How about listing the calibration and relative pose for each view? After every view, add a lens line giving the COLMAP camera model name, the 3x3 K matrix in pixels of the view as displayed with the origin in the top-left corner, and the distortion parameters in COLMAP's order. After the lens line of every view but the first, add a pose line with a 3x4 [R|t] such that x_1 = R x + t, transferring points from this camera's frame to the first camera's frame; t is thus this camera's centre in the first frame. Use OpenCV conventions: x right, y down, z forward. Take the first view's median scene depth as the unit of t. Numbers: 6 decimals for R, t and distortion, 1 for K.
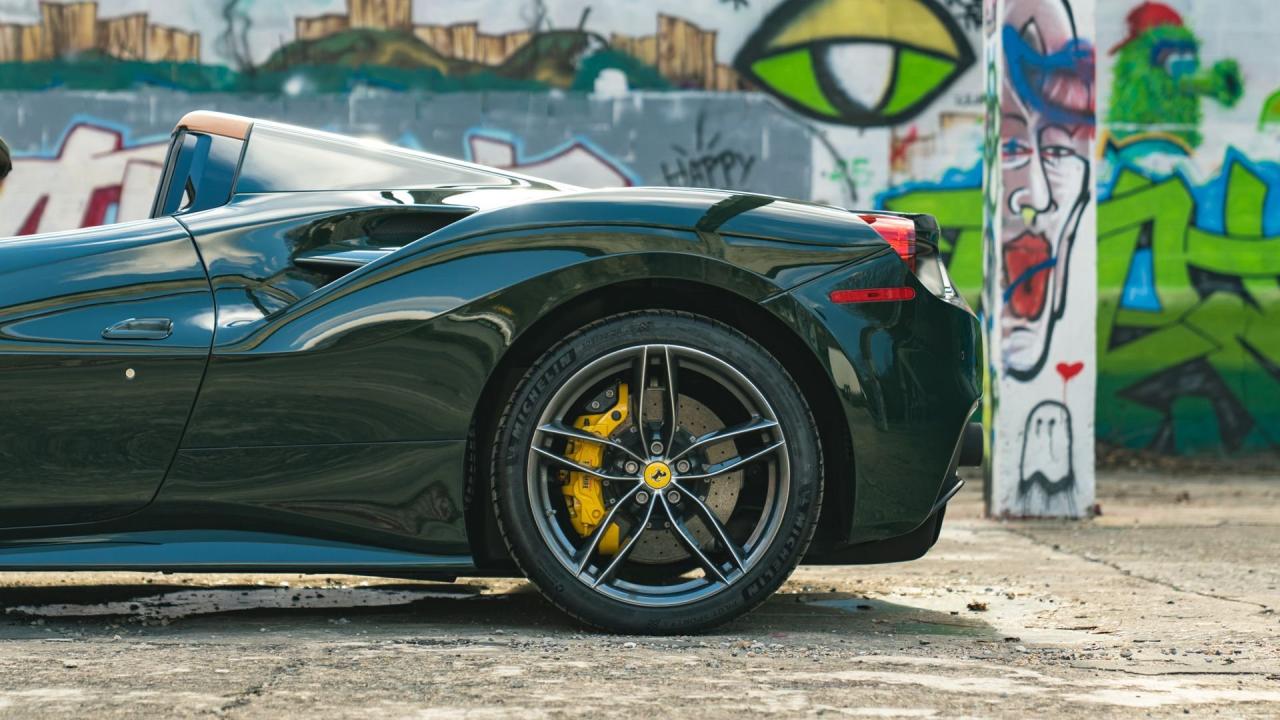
lens RADIAL K [[2361.9, 0, 630.5], [0, 2361.9, 355.6], [0, 0, 1]] dist [0.065342, 0.000000]
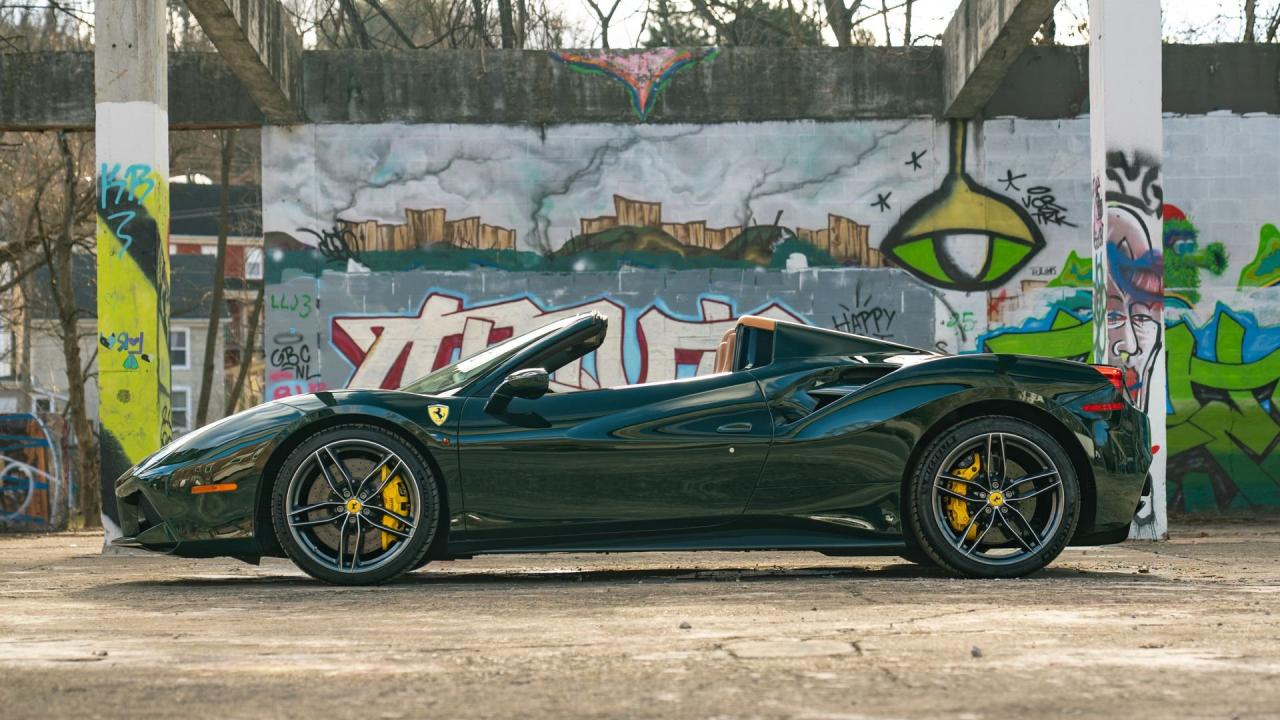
lens RADIAL K [[2361.9, 0, 599.2], [0, 2361.9, 406.2], [0, 0, 1]] dist [0.065342, 0.000000]
pose [[0.999437, -0.008945, 0.032326, -0.178224], [0.009738, 0.999653, -0.024456, 0.008386], [-0.032096, 0.024757, 0.999178, -0.451755]]
